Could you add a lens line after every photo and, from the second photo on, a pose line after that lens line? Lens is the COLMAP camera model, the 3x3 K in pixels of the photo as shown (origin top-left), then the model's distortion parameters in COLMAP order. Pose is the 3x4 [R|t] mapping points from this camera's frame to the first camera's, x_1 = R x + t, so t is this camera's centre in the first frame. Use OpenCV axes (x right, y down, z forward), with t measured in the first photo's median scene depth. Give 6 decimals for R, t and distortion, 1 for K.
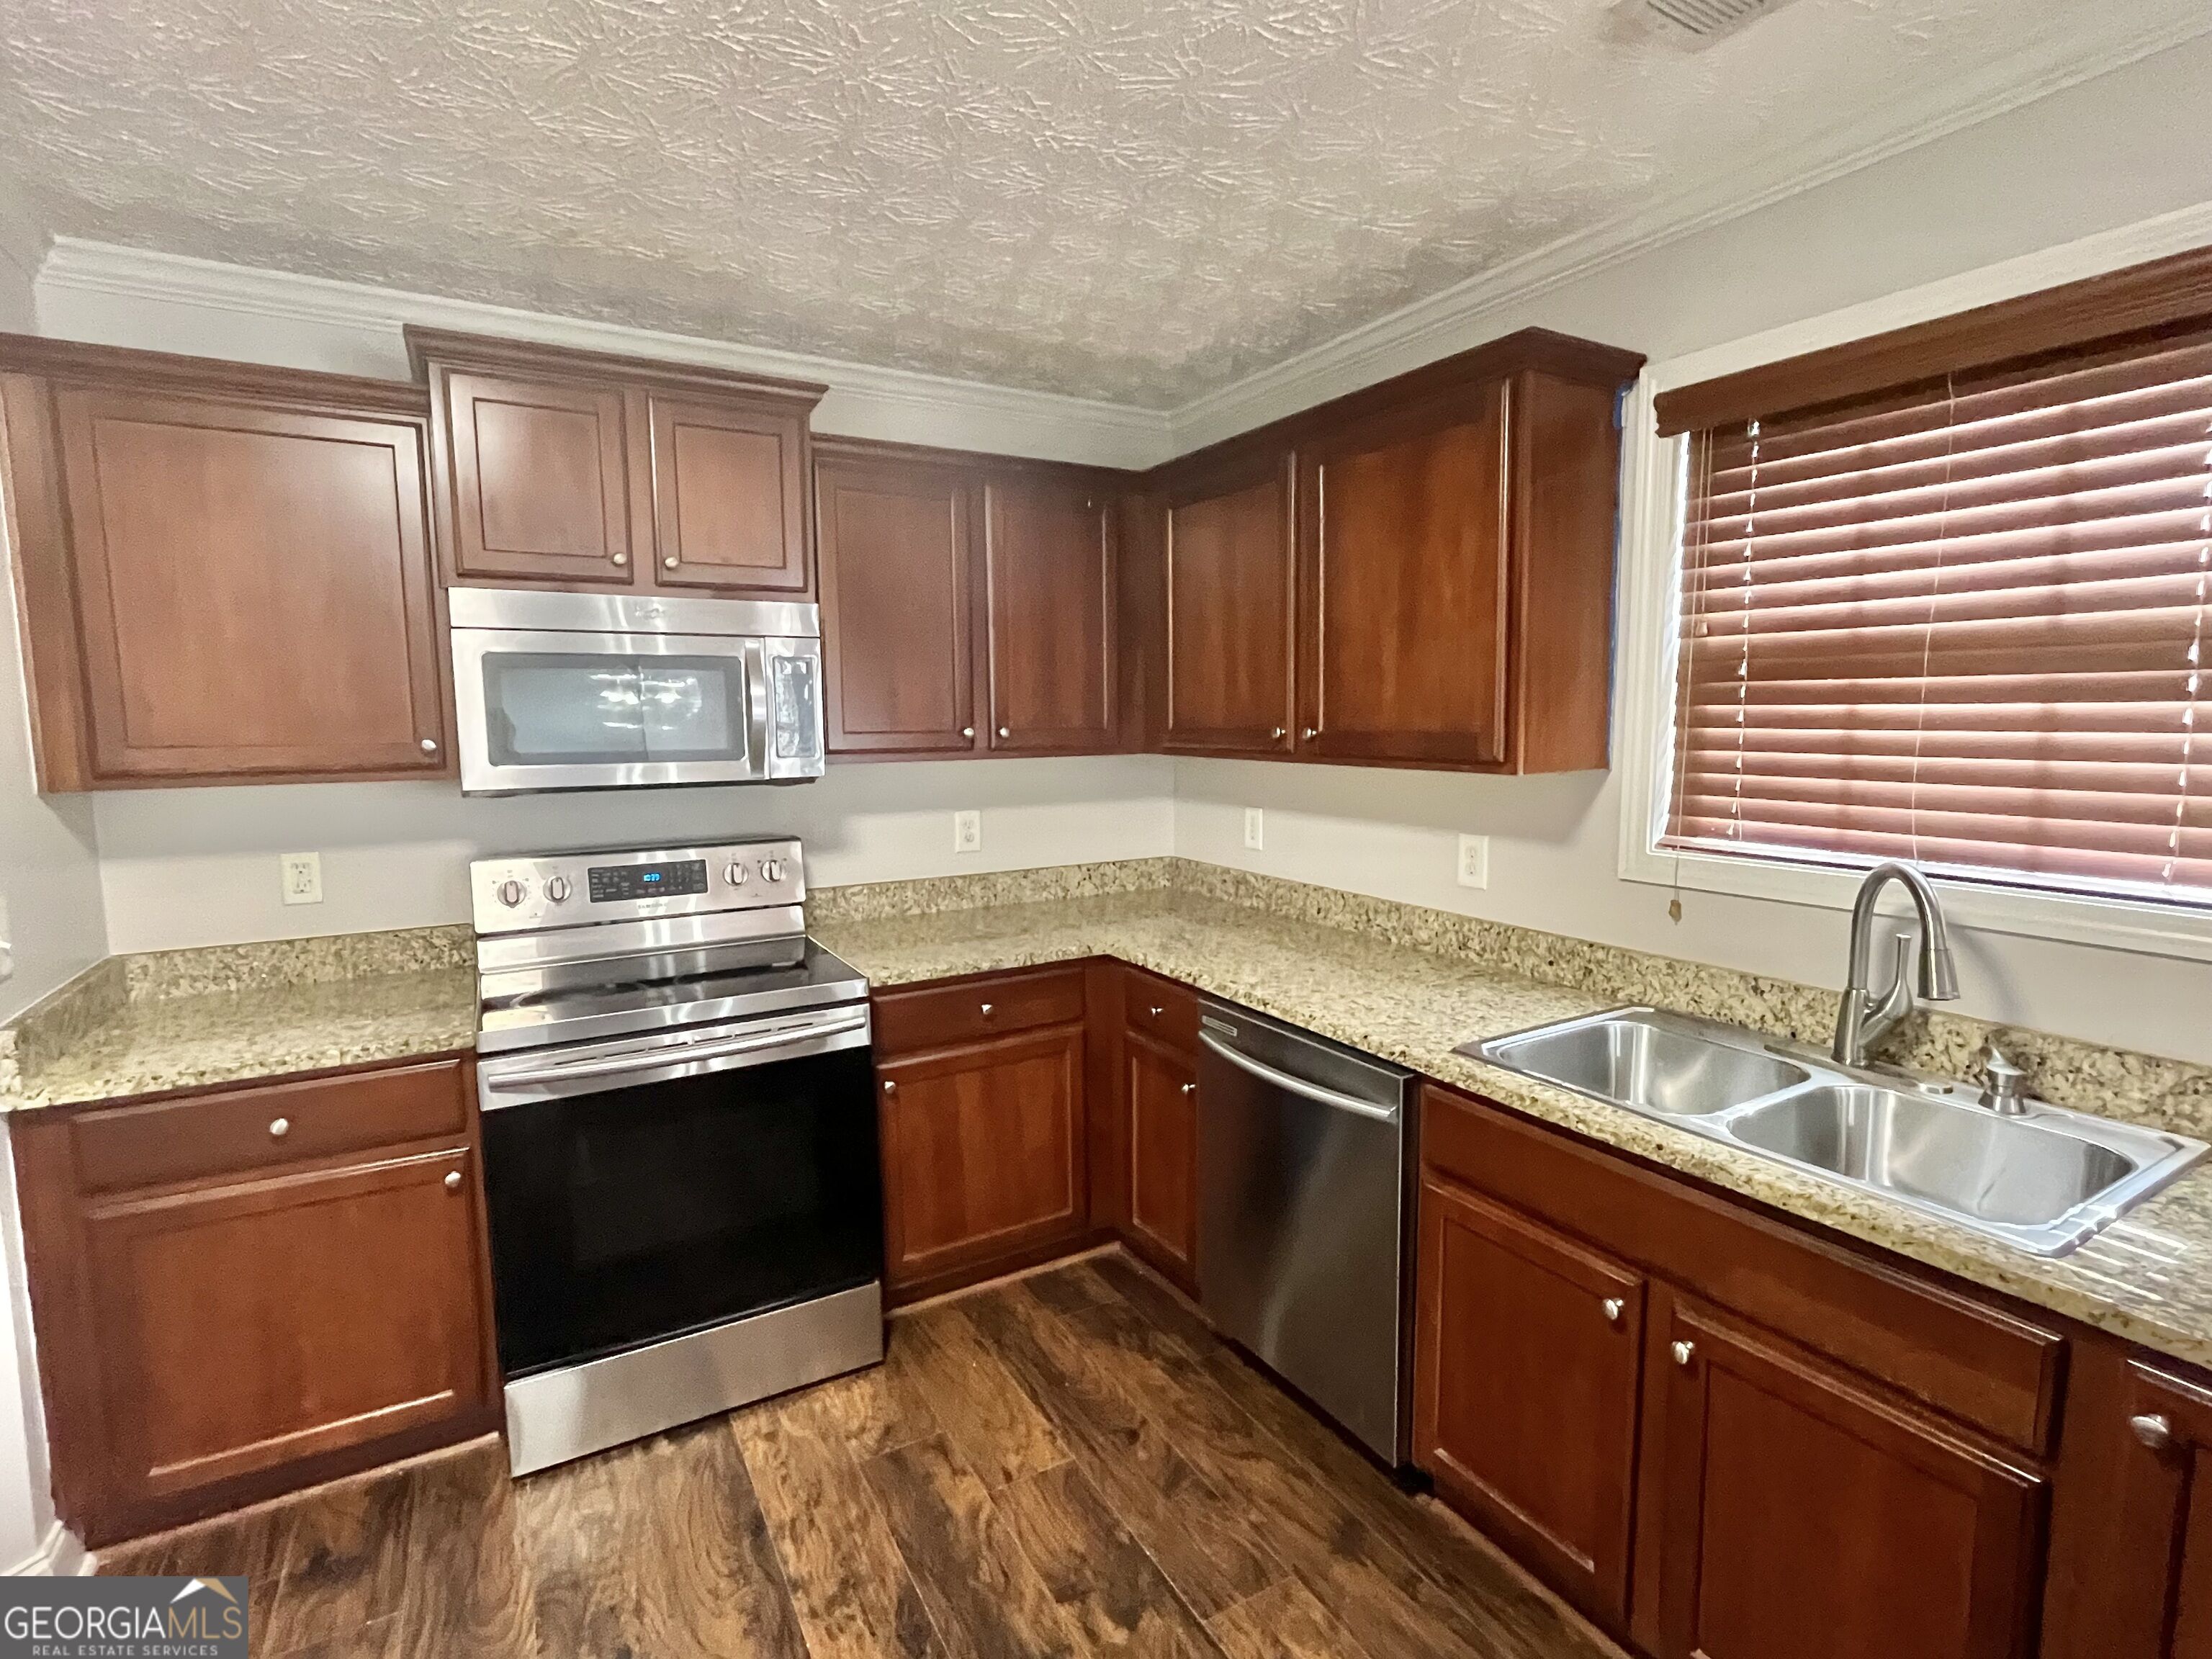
lens RADIAL K [[1054.8, 0, 1098.4], [0, 1054.8, 824.4], [0, 0, 1]] dist [-0.002272, -0.000132]
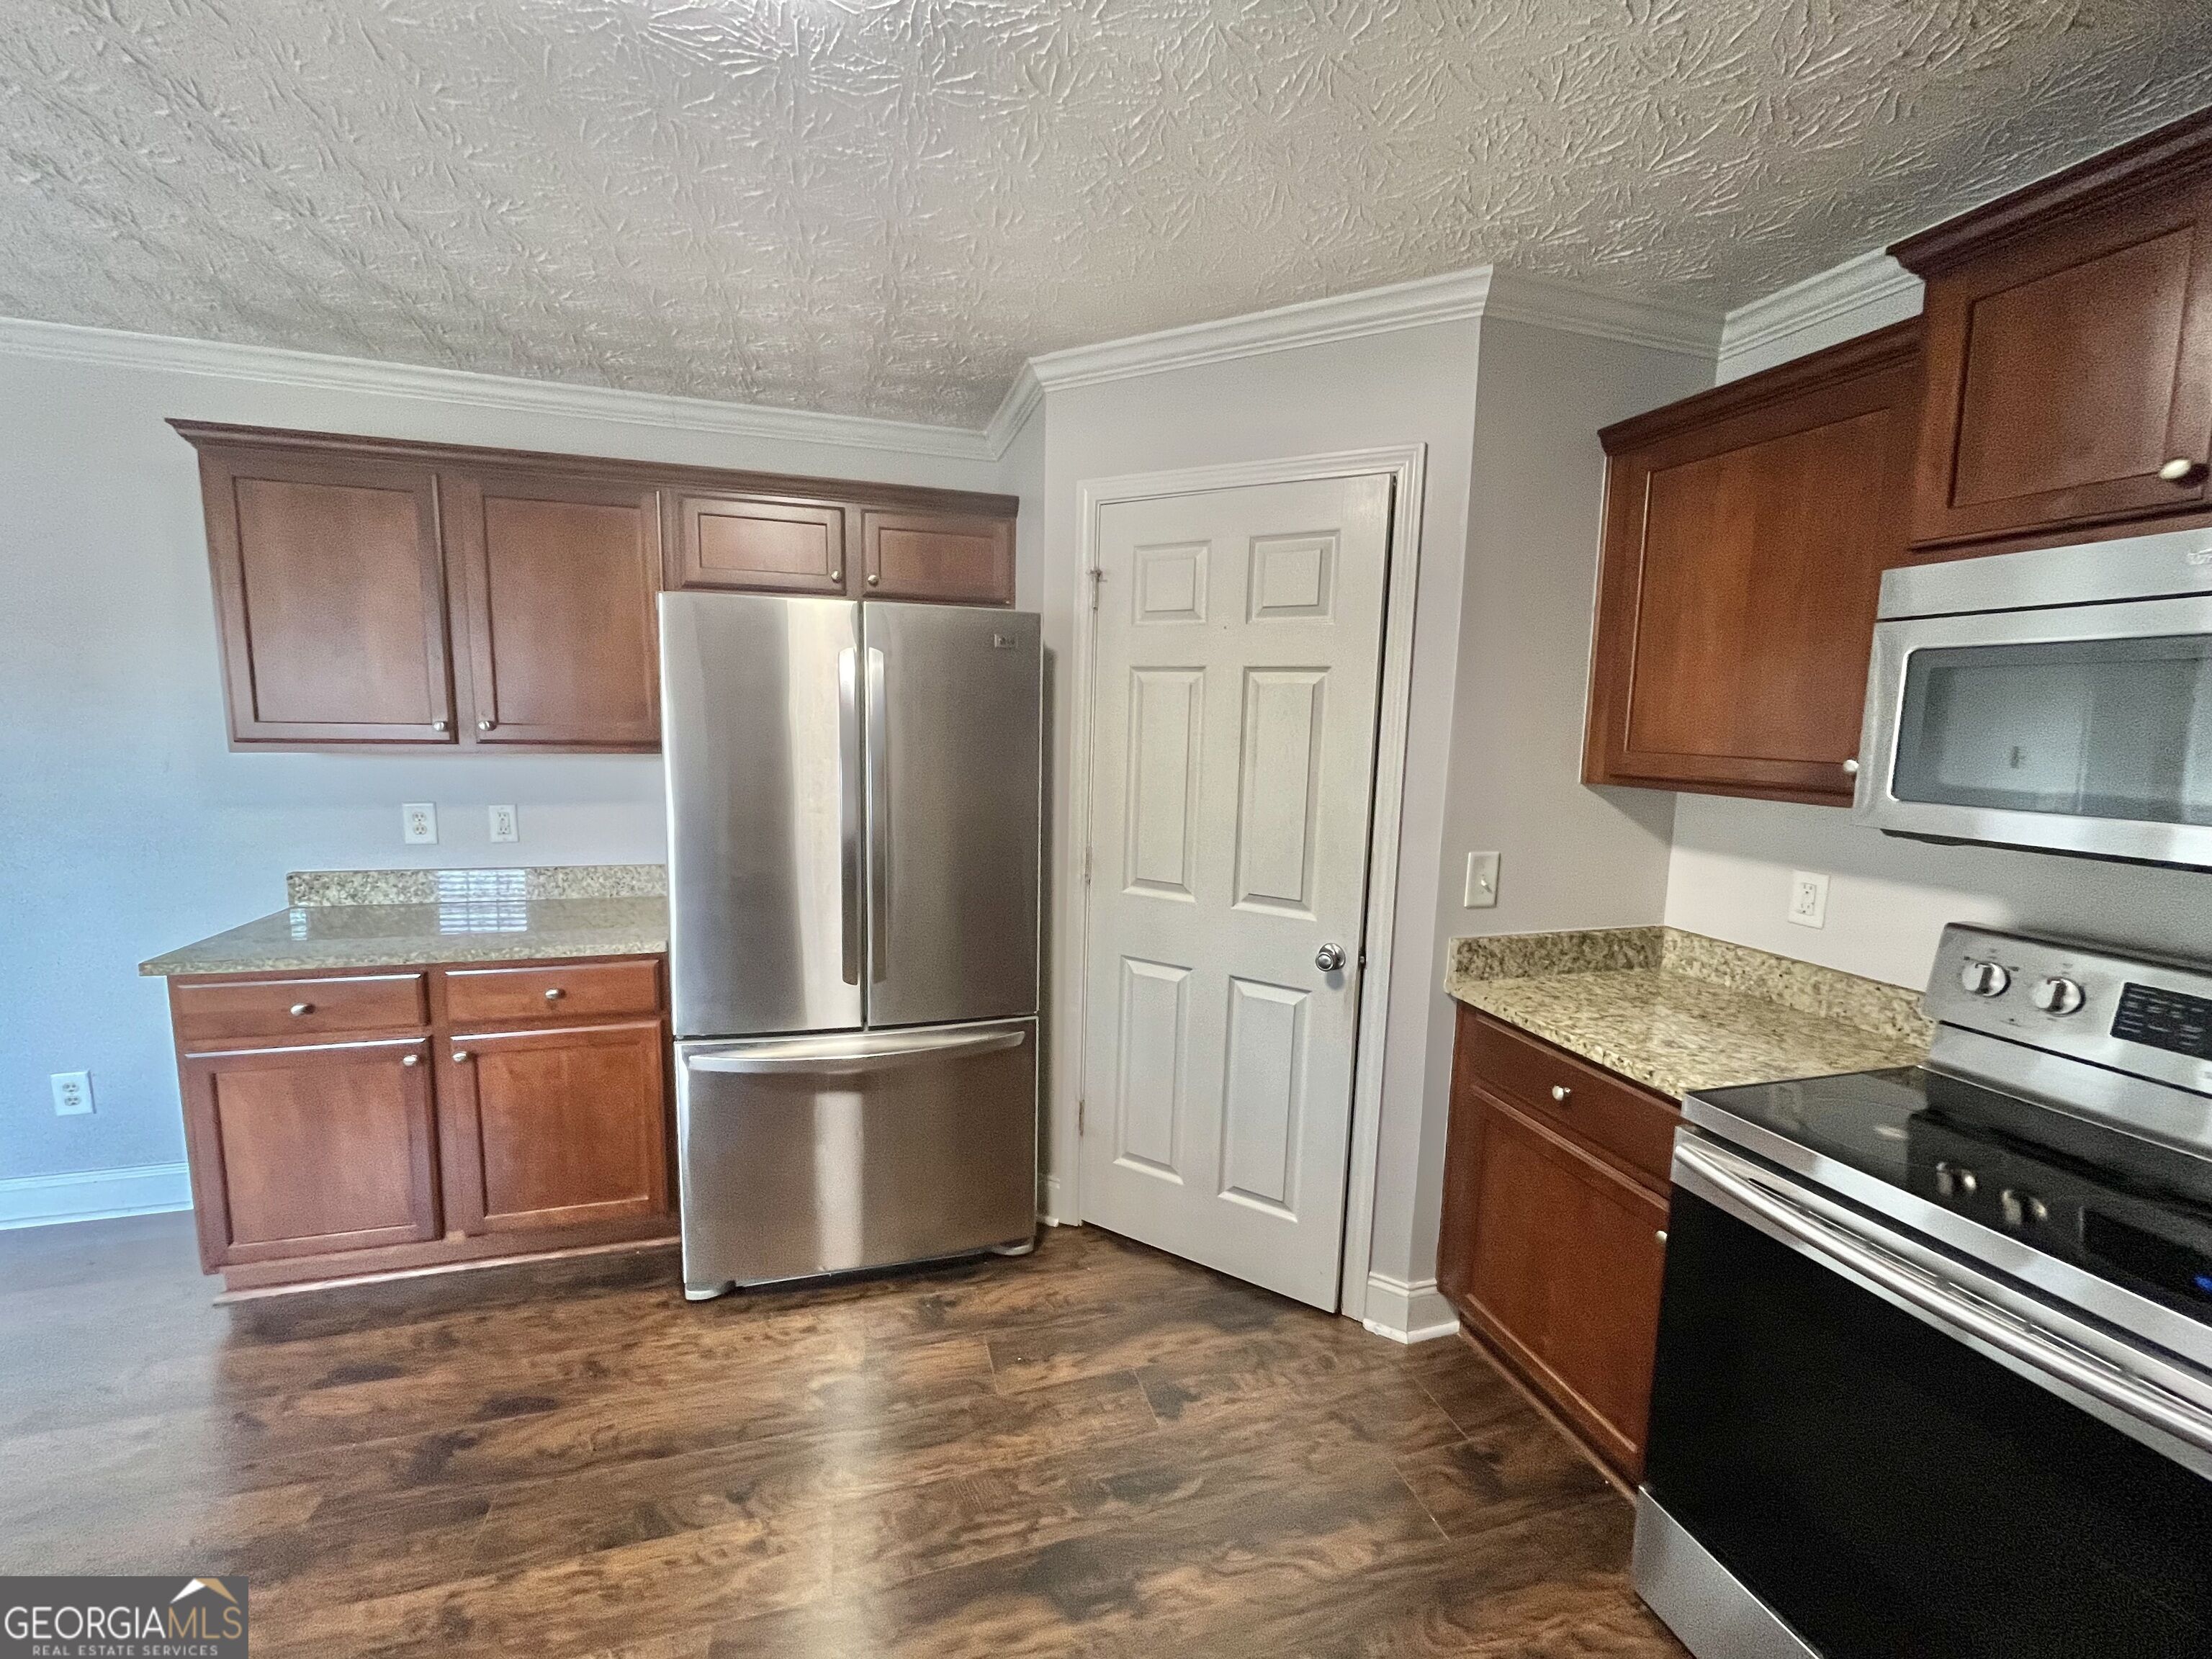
lens RADIAL K [[894.7, 0, 1105.3], [0, 894.7, 830.0], [0, 0, 1]] dist [-0.001234, -0.000565]
pose [[-0.234294, 0.122671, -0.964395, 0.174857], [-0.122273, 0.980411, 0.154414, -0.059484], [0.964446, 0.154098, -0.214705, 0.564026]]
